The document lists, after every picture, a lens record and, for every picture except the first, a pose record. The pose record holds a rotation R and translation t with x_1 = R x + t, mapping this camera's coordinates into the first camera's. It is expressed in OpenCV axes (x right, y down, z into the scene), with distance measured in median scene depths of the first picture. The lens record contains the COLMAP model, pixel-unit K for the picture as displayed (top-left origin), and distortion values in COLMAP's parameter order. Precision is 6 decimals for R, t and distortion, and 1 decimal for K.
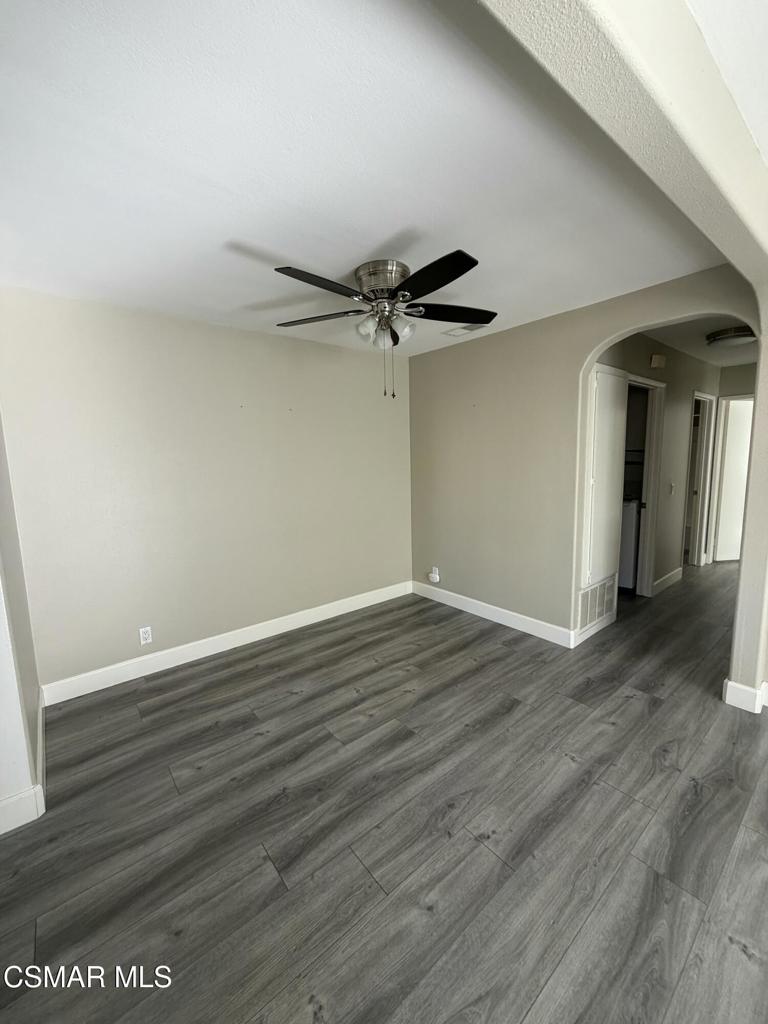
lens RADIAL K [[408.0, 0, 384.4], [0, 408.0, 508.4], [0, 0, 1]] dist [-0.000333, 0.000101]
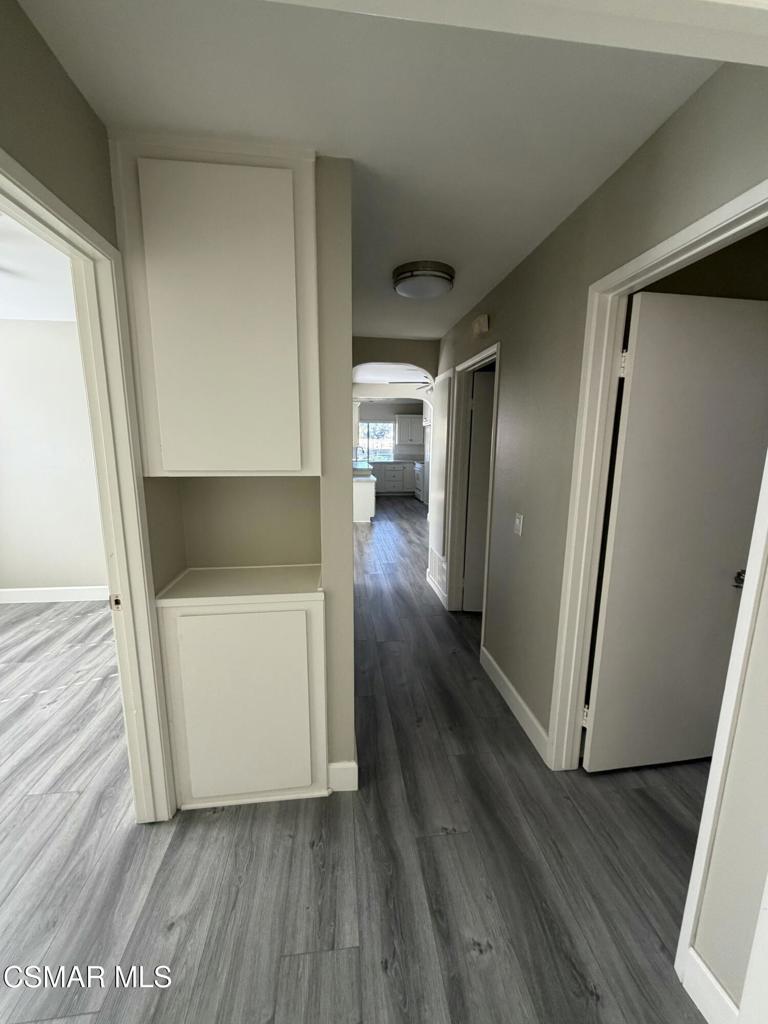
lens RADIAL K [[408.0, 0, 384.4], [0, 408.0, 508.4], [0, 0, 1]] dist [-0.000333, 0.000101]
pose [[-0.537838, 0.157555, -0.828195, 2.434345], [-0.108762, 0.961204, 0.253490, -0.359840], [0.836003, 0.226412, -0.499837, 2.205835]]
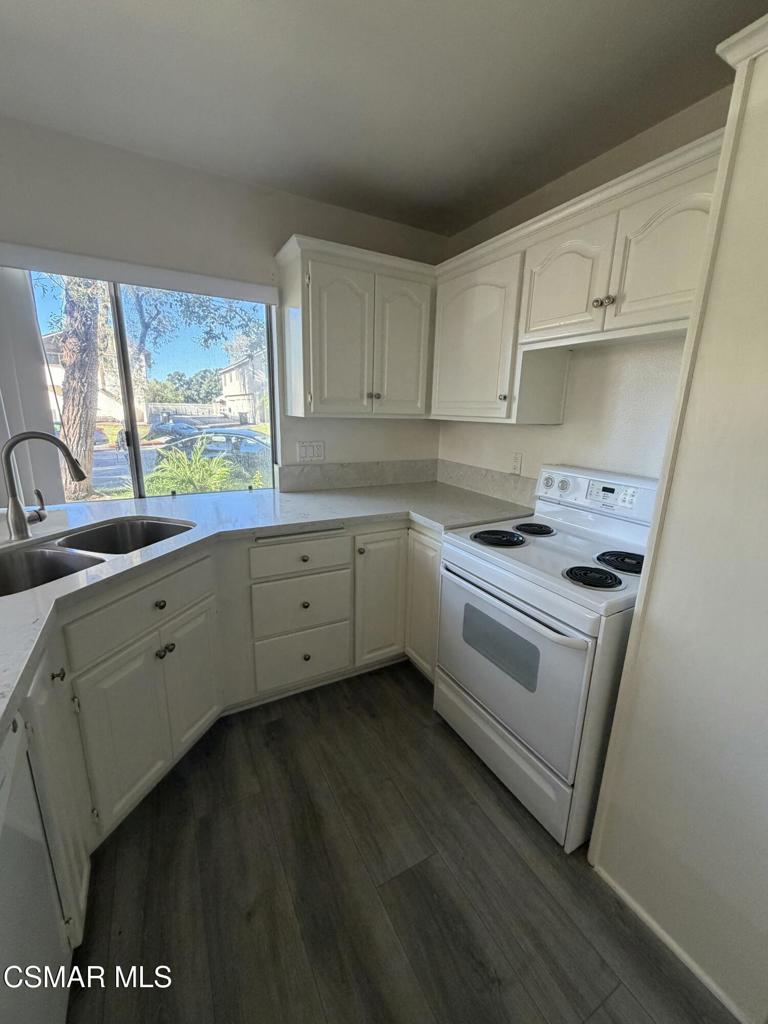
lens RADIAL K [[408.0, 0, 384.4], [0, 408.0, 508.4], [0, 0, 1]] dist [-0.000333, 0.000101]
pose [[-0.178443, 0.253545, -0.950722, -1.127667], [-0.144846, 0.948935, 0.280254, 0.060514], [0.973230, 0.187718, -0.132606, -0.068655]]
